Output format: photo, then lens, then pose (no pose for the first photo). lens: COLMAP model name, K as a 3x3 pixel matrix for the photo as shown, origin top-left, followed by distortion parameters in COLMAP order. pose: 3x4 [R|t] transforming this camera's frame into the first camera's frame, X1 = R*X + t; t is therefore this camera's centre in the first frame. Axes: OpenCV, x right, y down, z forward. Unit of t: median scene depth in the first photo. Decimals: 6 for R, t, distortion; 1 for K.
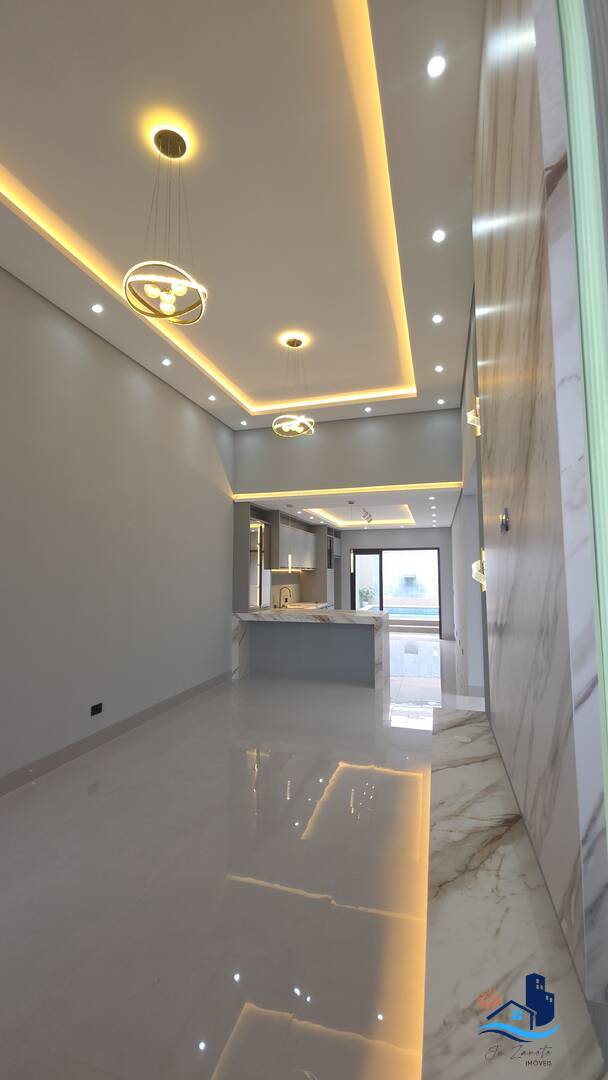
lens RADIAL K [[431.4, 0, 313.0], [0, 431.4, 538.9], [0, 0, 1]] dist [0.009396, -0.006333]
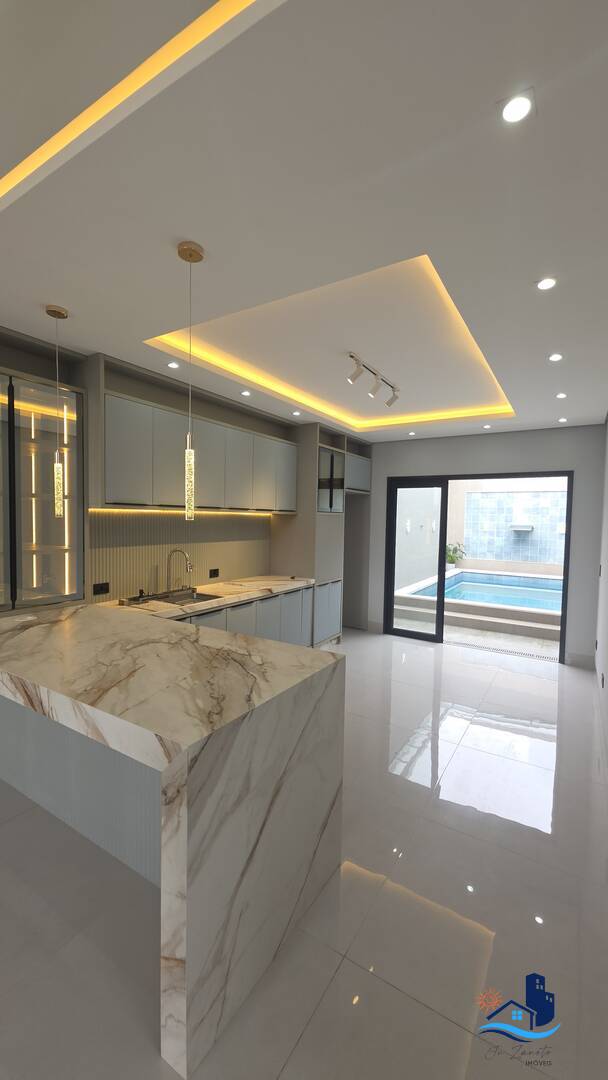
lens RADIAL K [[431.4, 0, 313.4], [0, 431.4, 537.6], [0, 0, 1]] dist [0.009396, -0.006333]
pose [[0.964268, 0.033520, -0.262800, 0.250733], [-0.001705, 0.992728, 0.120366, 0.059566], [0.264924, -0.115617, 0.957313, 0.799163]]
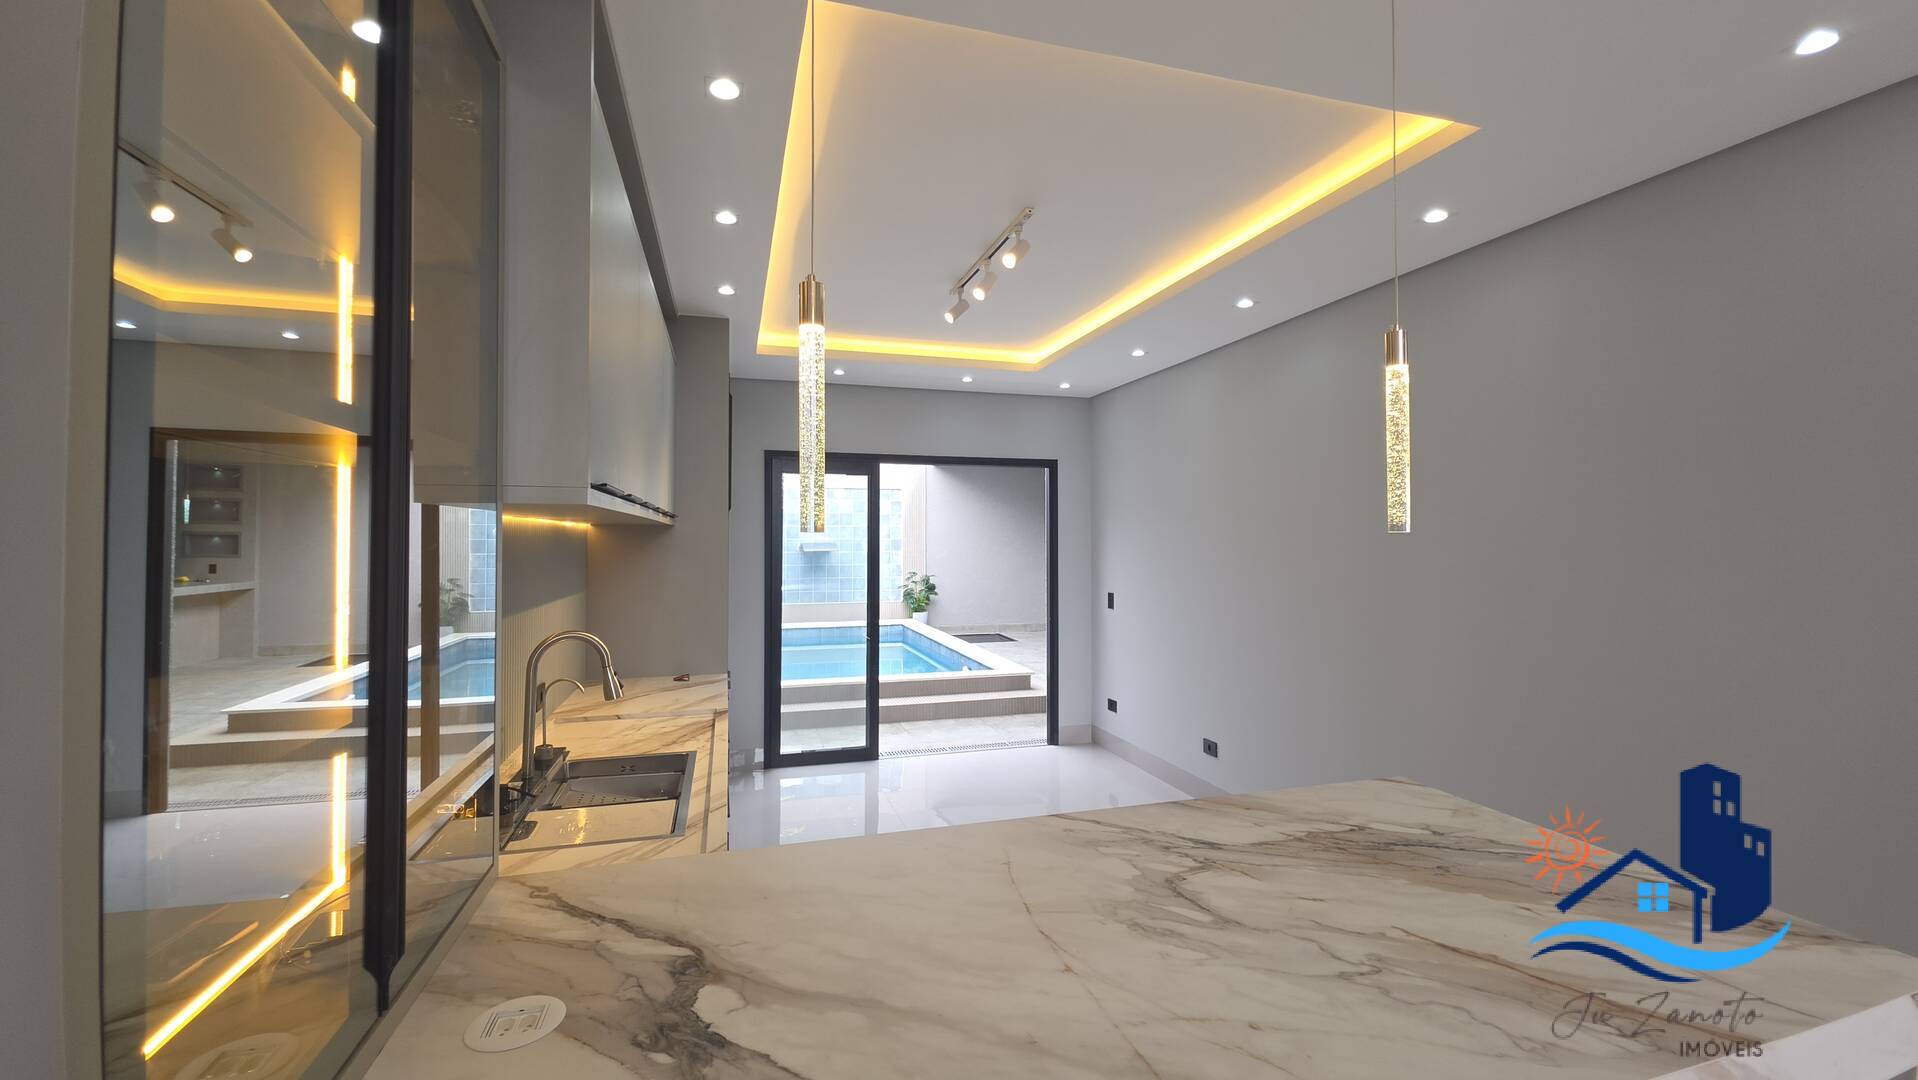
lens RADIAL K [[766.1, 0, 953.5], [0, 766.1, 515.4], [0, 0, 1]] dist [0.009396, -0.006333]
pose [[0.846071, 0.016665, 0.532809, -0.125565], [-0.040627, 0.998620, 0.033279, 0.076256], [-0.531519, -0.049803, 0.845581, 0.939392]]
